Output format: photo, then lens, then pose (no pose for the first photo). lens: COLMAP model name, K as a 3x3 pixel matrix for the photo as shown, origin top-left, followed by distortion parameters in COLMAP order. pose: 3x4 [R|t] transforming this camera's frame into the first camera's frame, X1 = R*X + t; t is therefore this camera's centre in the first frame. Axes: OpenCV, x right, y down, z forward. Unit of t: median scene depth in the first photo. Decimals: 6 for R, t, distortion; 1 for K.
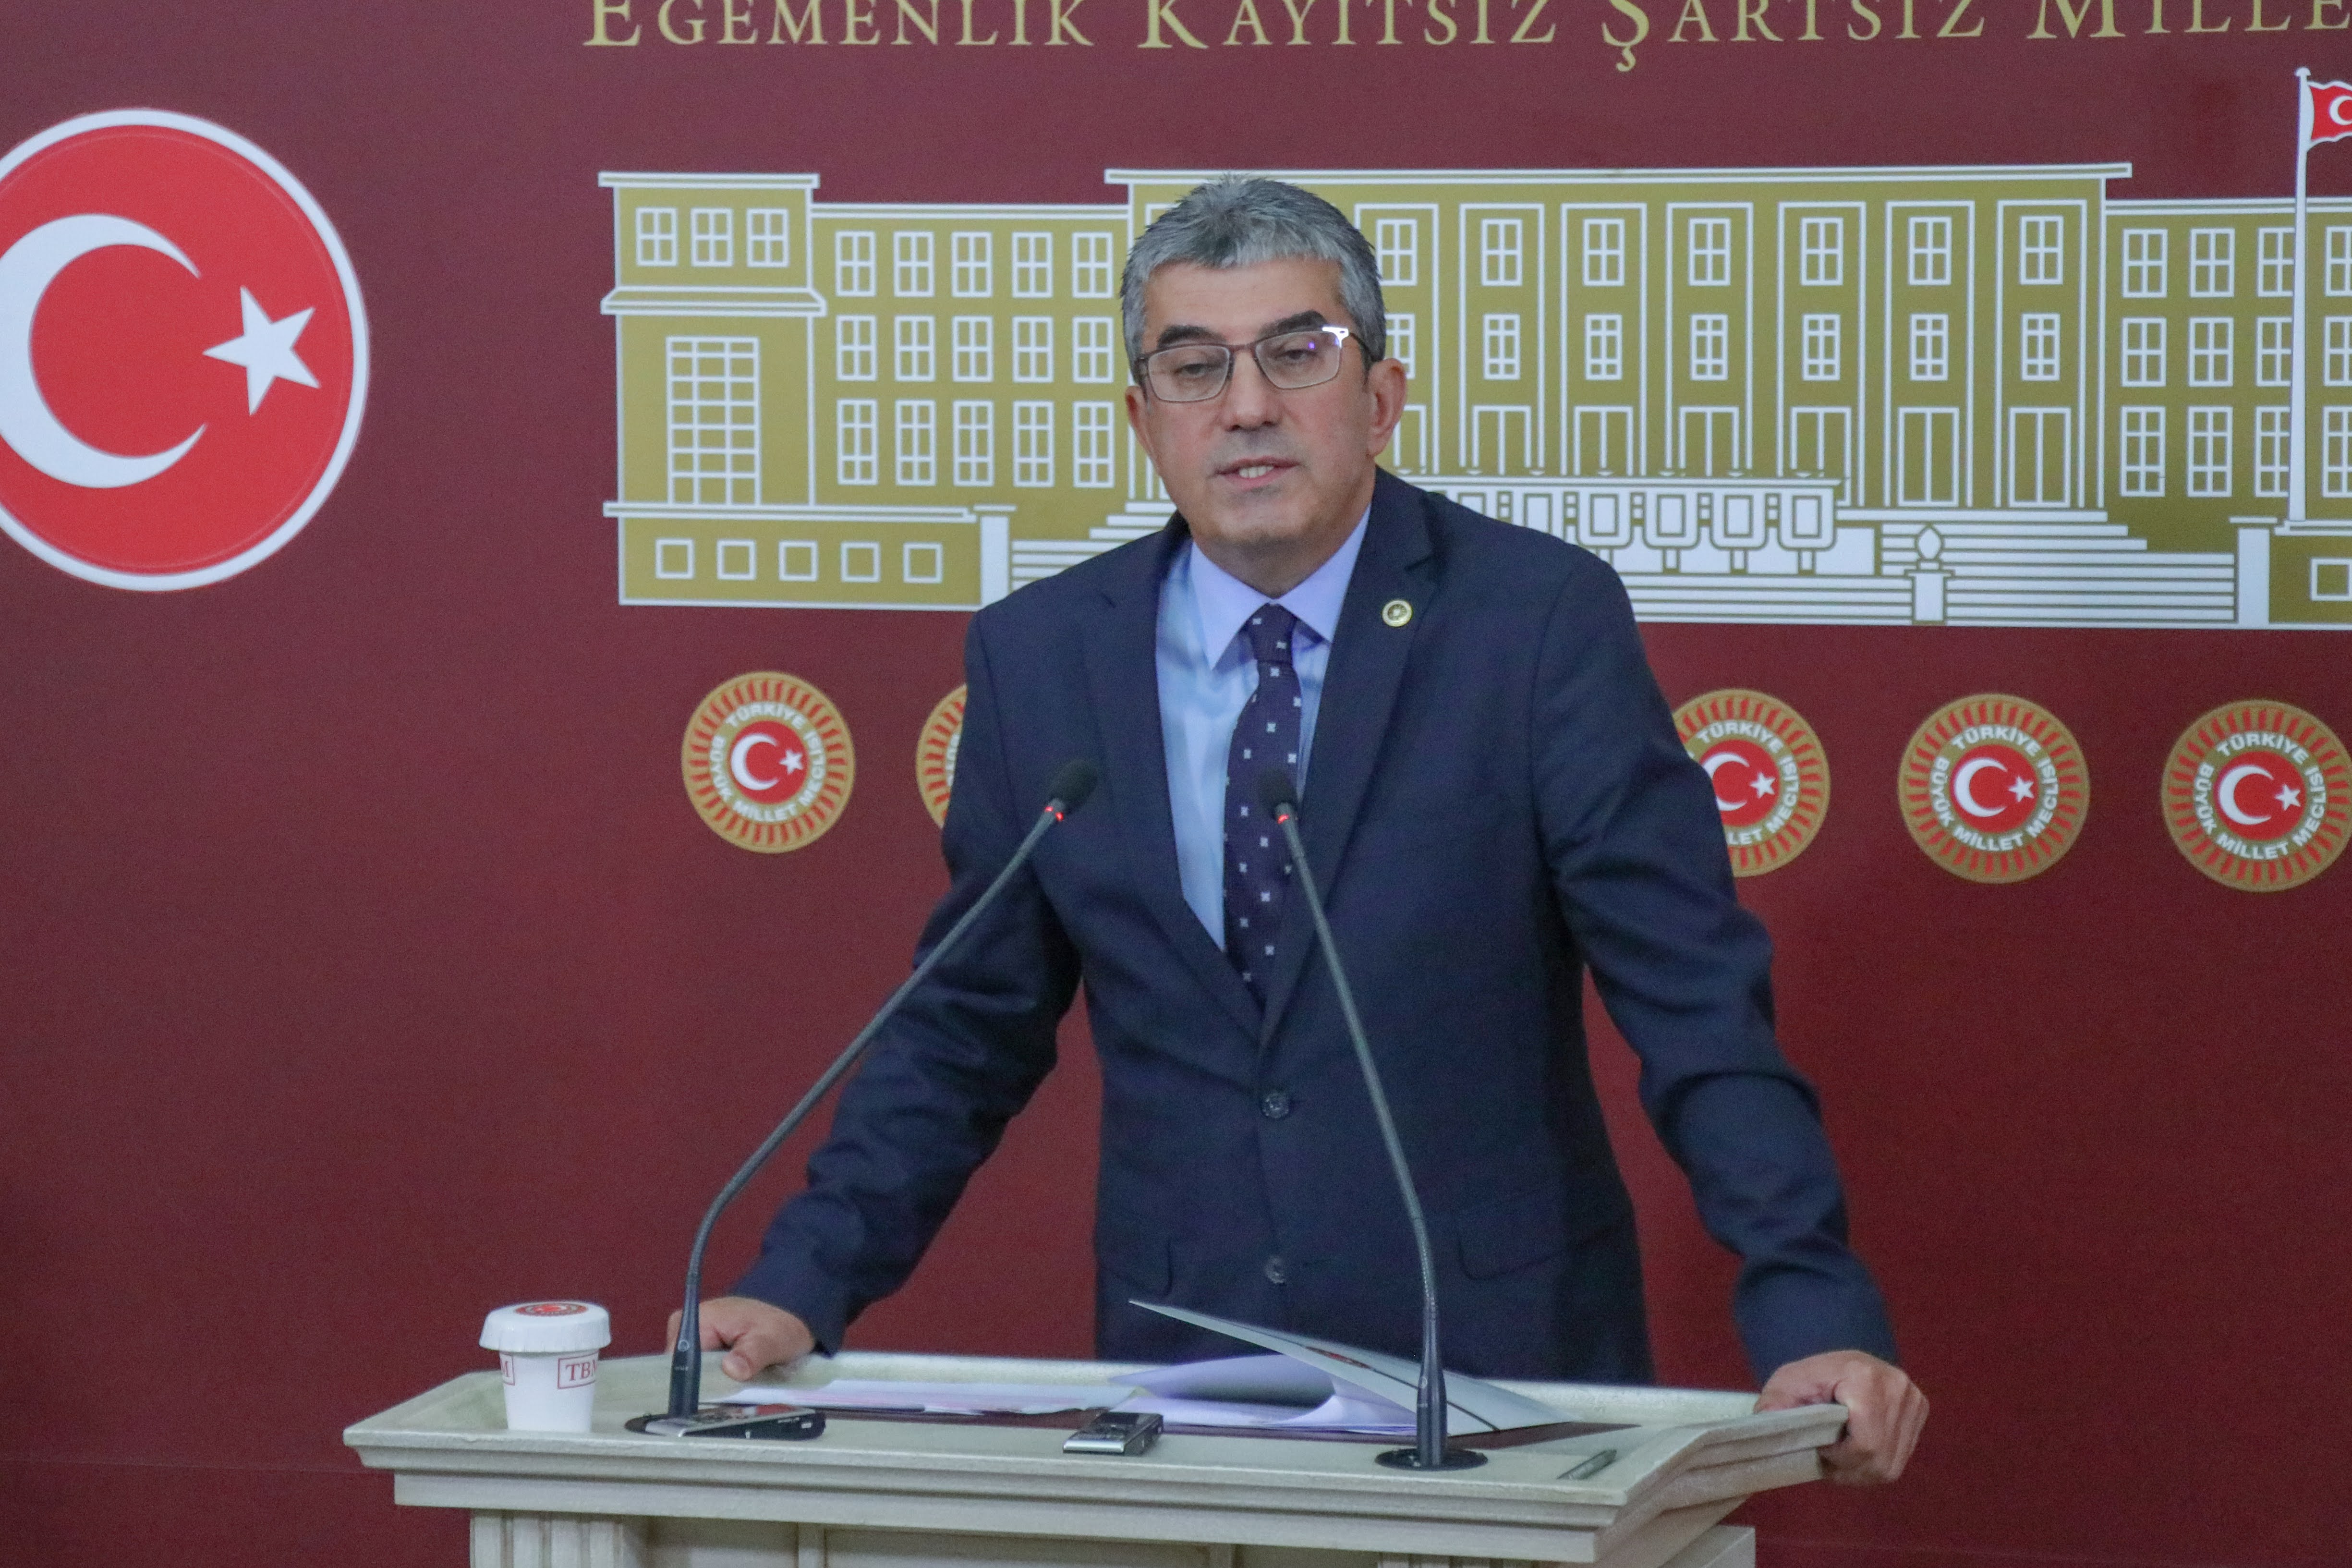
lens RADIAL K [[8500.4, 0, 1158.0], [0, 8500.4, 772.8], [0, 0, 1]] dist [0.725137, 0.000000]
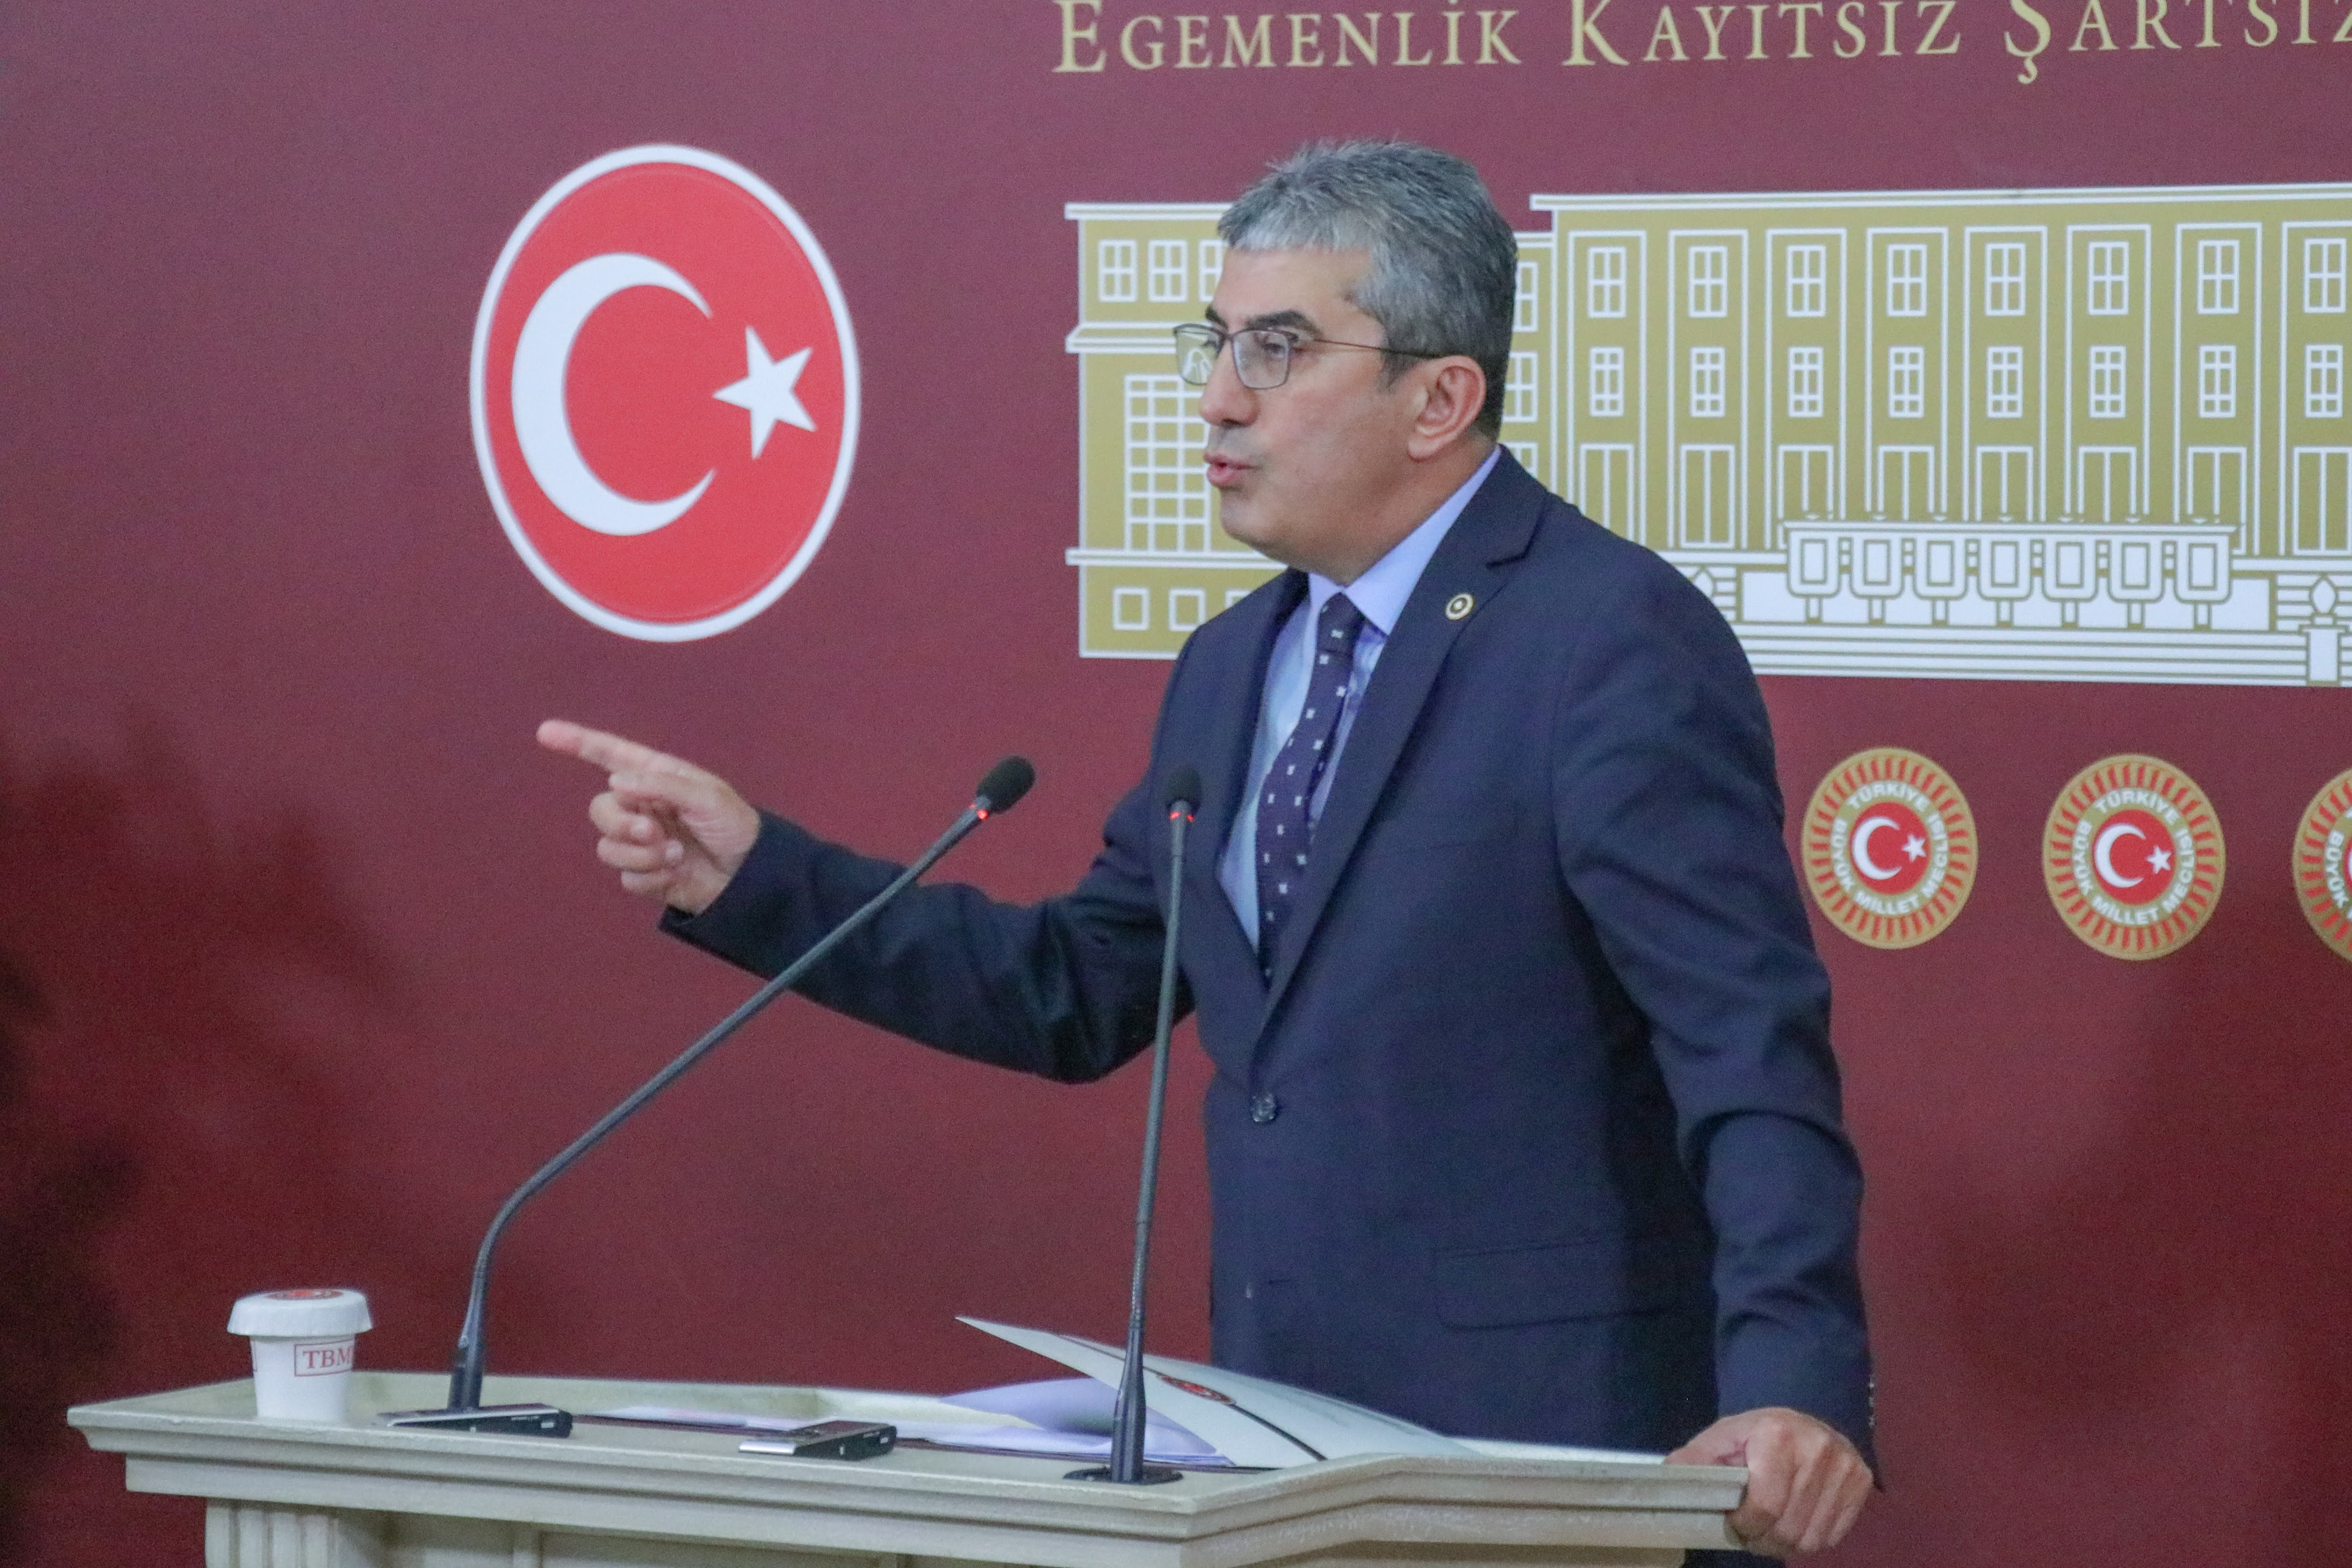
lens RADIAL K [[10141.9, 0, 1157.8], [0, 10141.9, 821.2], [0, 0, 1]] dist [1.517124, 0.000000]
pose [[0.951368, 0.014647, -0.307708, 0.311224], [-0.017558, 0.999823, -0.006692, 0.006724], [0.307555, 0.011769, 0.951457, -0.087759]]
